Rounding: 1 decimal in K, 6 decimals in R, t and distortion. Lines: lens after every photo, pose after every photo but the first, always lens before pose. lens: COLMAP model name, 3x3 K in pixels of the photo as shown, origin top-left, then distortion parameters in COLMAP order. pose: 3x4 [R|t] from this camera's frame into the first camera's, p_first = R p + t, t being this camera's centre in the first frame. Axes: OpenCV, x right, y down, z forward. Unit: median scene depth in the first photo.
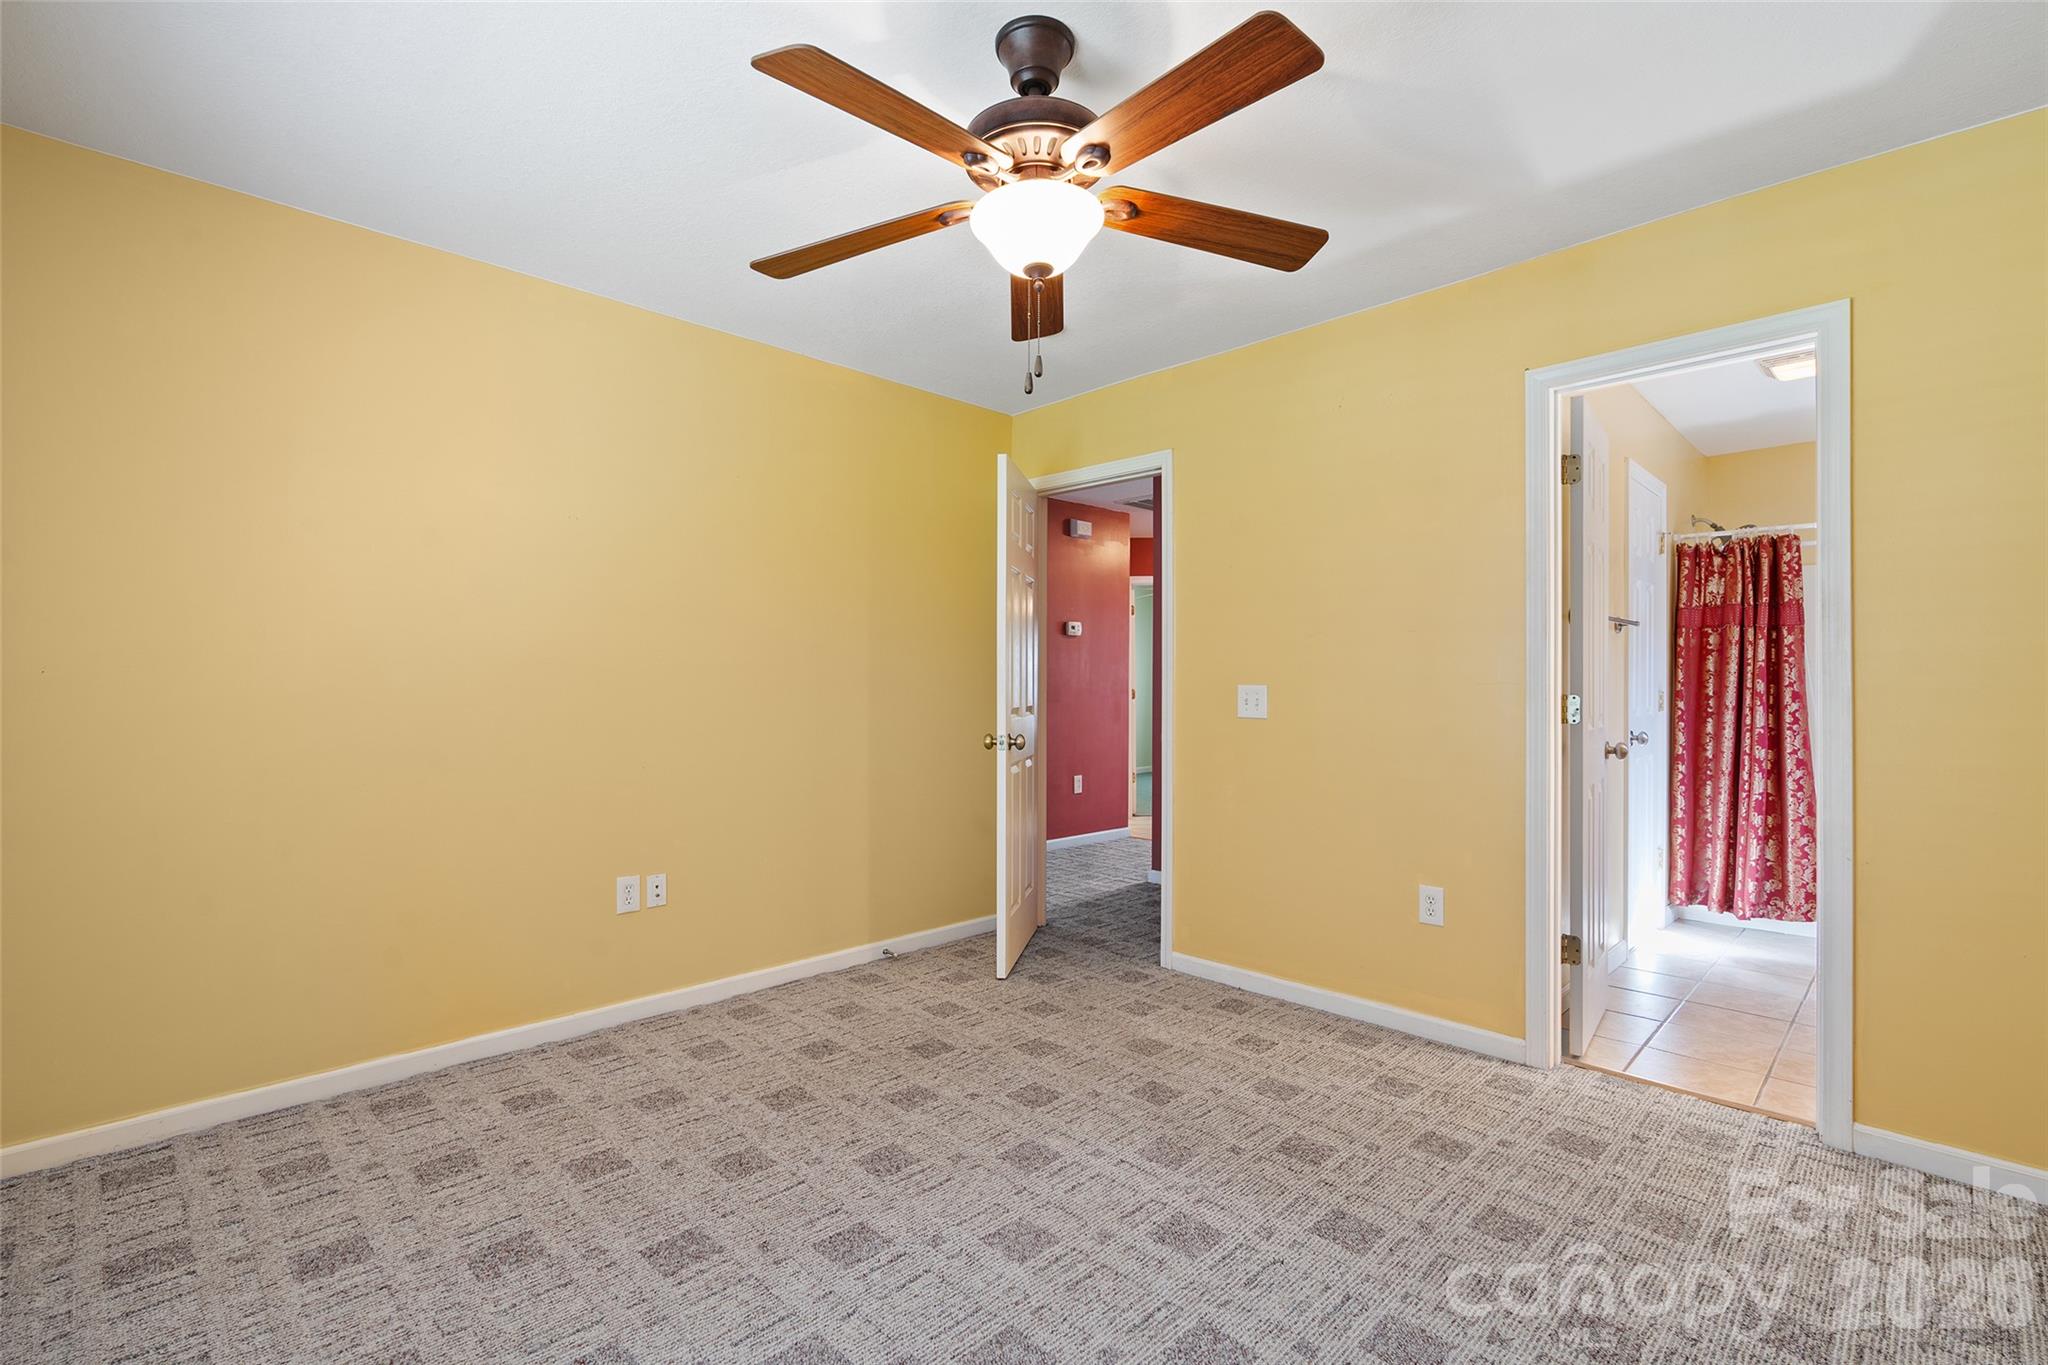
lens RADIAL K [[926.2, 0, 1018.8], [0, 926.2, 688.0], [0, 0, 1]] dist [-0.006814, 0.001389]
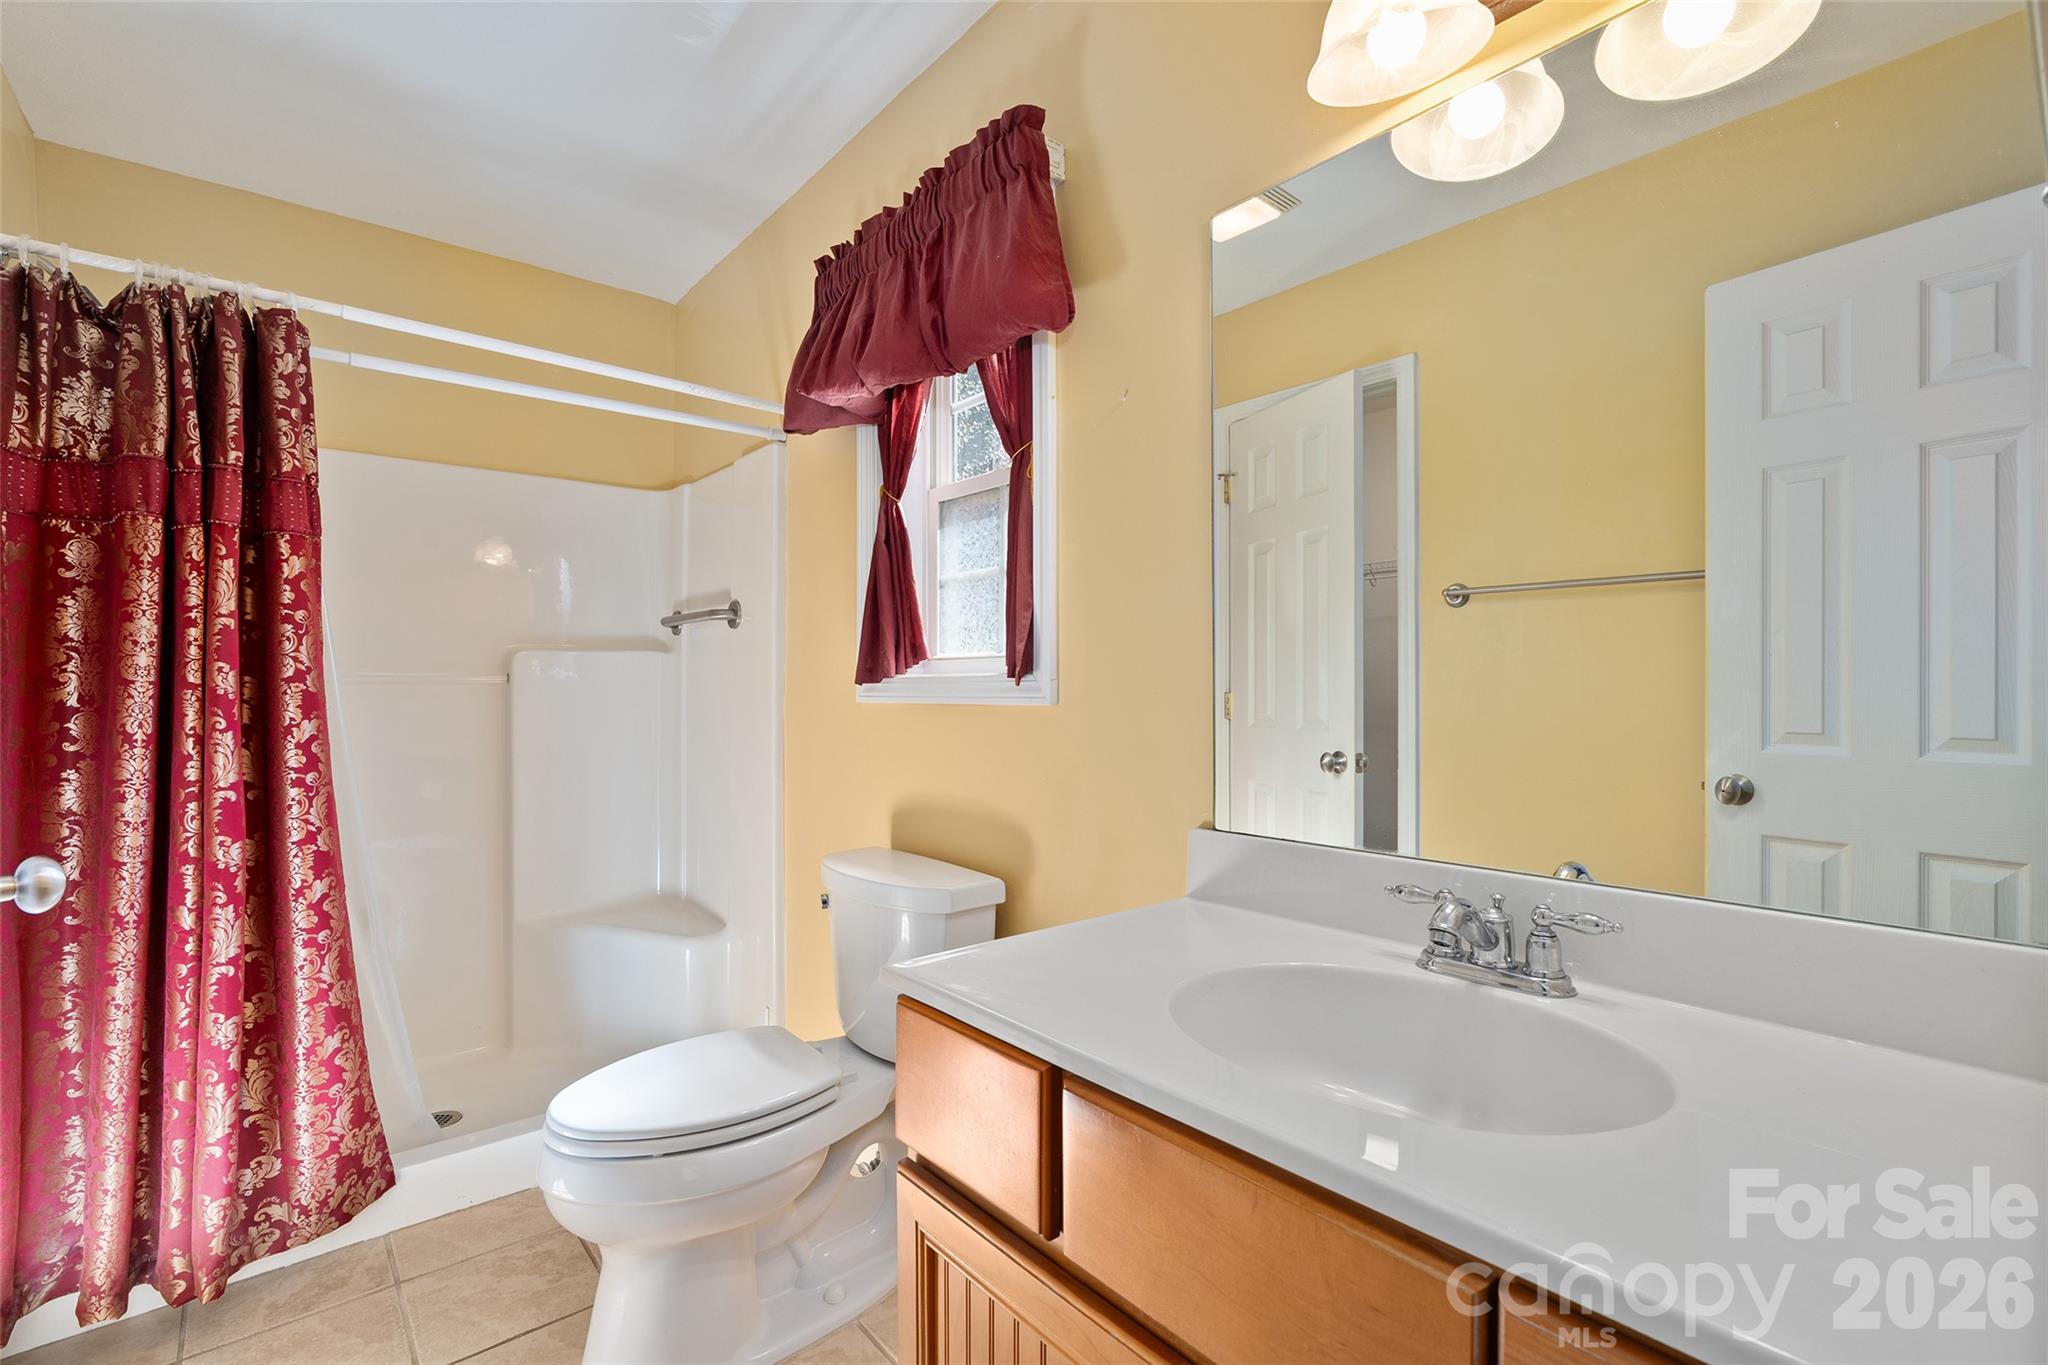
lens RADIAL K [[926.2, 0, 1018.8], [0, 926.2, 688.0], [0, 0, 1]] dist [-0.006814, 0.001389]
pose [[0.091677, -0.006174, 0.995770, 0.445900], [0.010314, 0.999933, 0.005250, 0.002689], [-0.995735, 0.009789, 0.091734, 0.627947]]
